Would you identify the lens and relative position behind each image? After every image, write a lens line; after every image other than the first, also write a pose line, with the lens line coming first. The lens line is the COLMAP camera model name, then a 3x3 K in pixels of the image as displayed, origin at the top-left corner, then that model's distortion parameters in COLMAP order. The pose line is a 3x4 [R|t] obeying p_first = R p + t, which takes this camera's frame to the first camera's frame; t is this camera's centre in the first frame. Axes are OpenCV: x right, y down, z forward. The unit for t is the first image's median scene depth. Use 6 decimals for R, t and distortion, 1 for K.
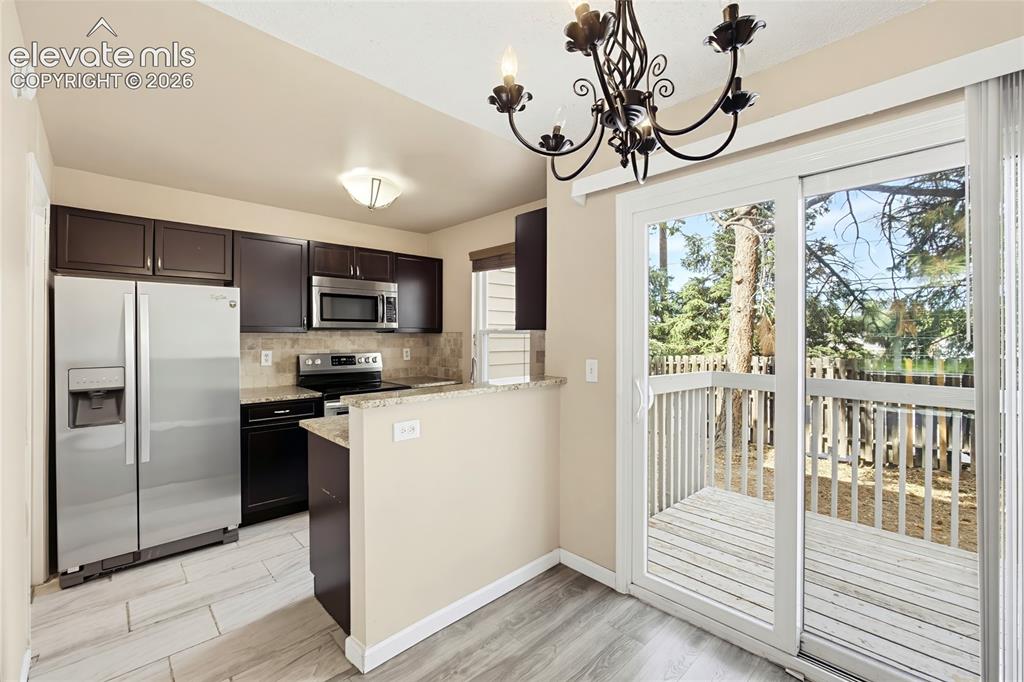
lens RADIAL K [[438.4, 0, 510.1], [0, 438.4, 337.6], [0, 0, 1]] dist [-0.001303, 0.000411]
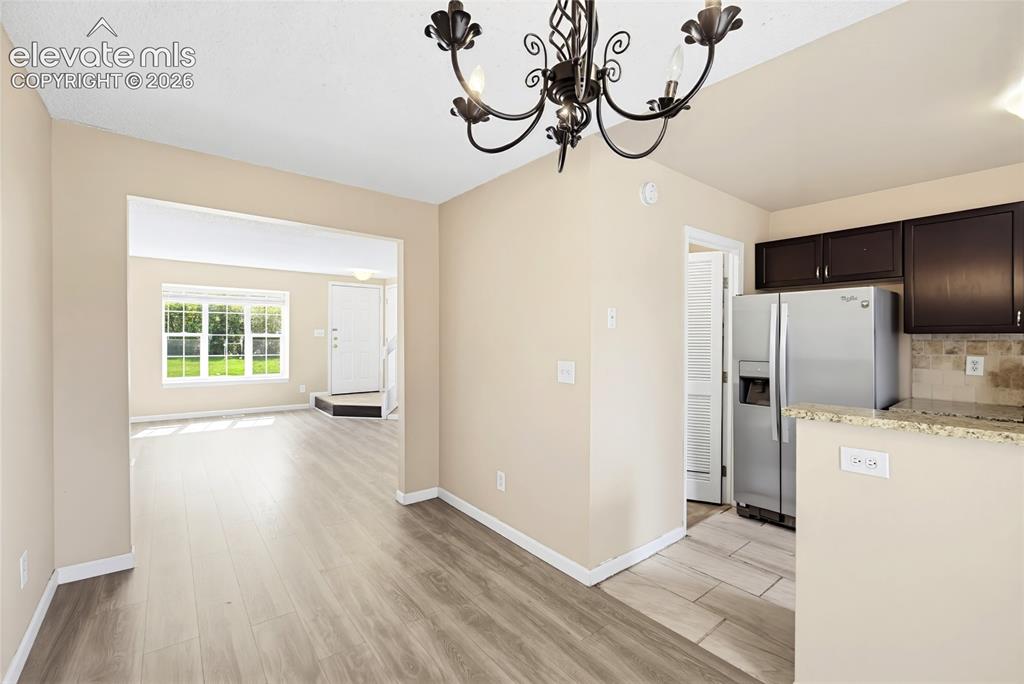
lens RADIAL K [[438.4, 0, 510.1], [0, 438.4, 338.6], [0, 0, 1]] dist [-0.001303, 0.000411]
pose [[-0.076504, 0.000219, -0.997069, 0.287744], [-0.002860, 0.999996, 0.000439, 0.000006], [0.997065, 0.002885, -0.076503, 0.229078]]
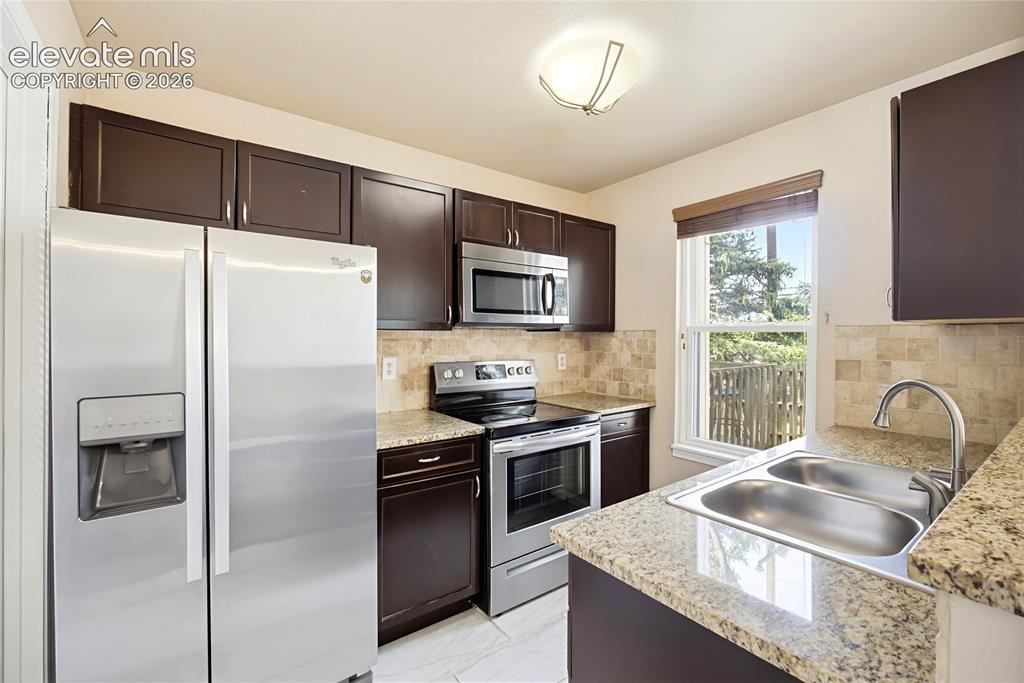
lens RADIAL K [[438.4, 0, 510.1], [0, 438.4, 338.1], [0, 0, 1]] dist [-0.001303, 0.000411]
pose [[0.993092, -0.001766, -0.117321, -0.292648], [0.001229, 0.999988, -0.004644, 0.003465], [0.117328, 0.004468, 0.993083, 0.354624]]
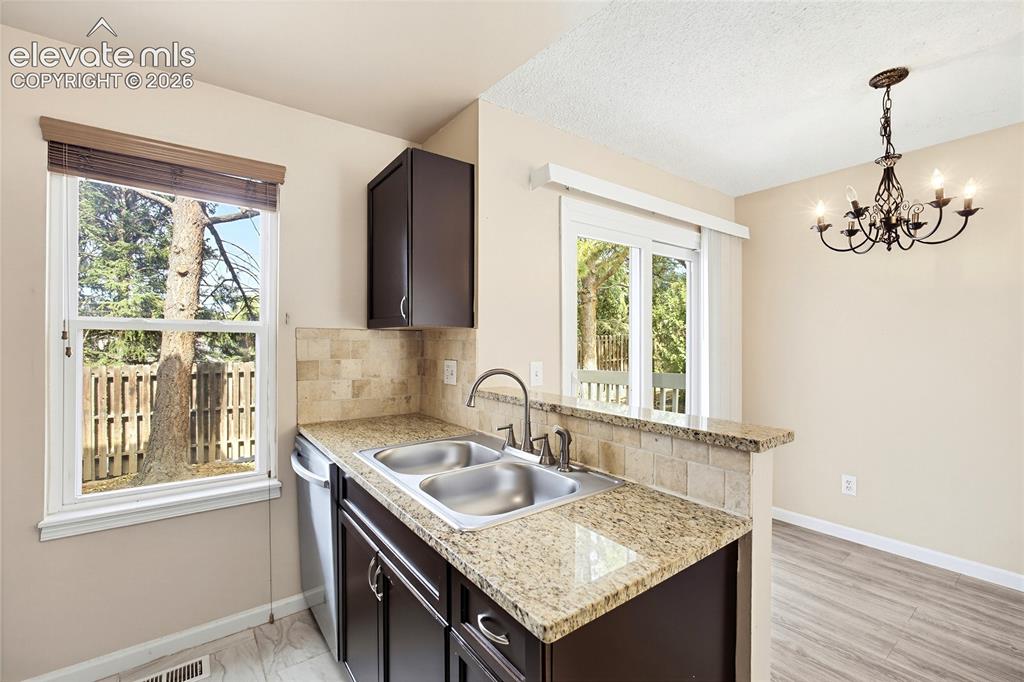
lens RADIAL K [[436.2, 0, 509.6], [0, 436.2, 346.4], [0, 0, 1]] dist [-0.022006, 0.007890]
pose [[0.111665, -0.010952, 0.993686, -0.475522], [0.000907, 0.999940, 0.010919, 0.004013], [-0.993746, -0.000318, 0.111668, 0.622561]]
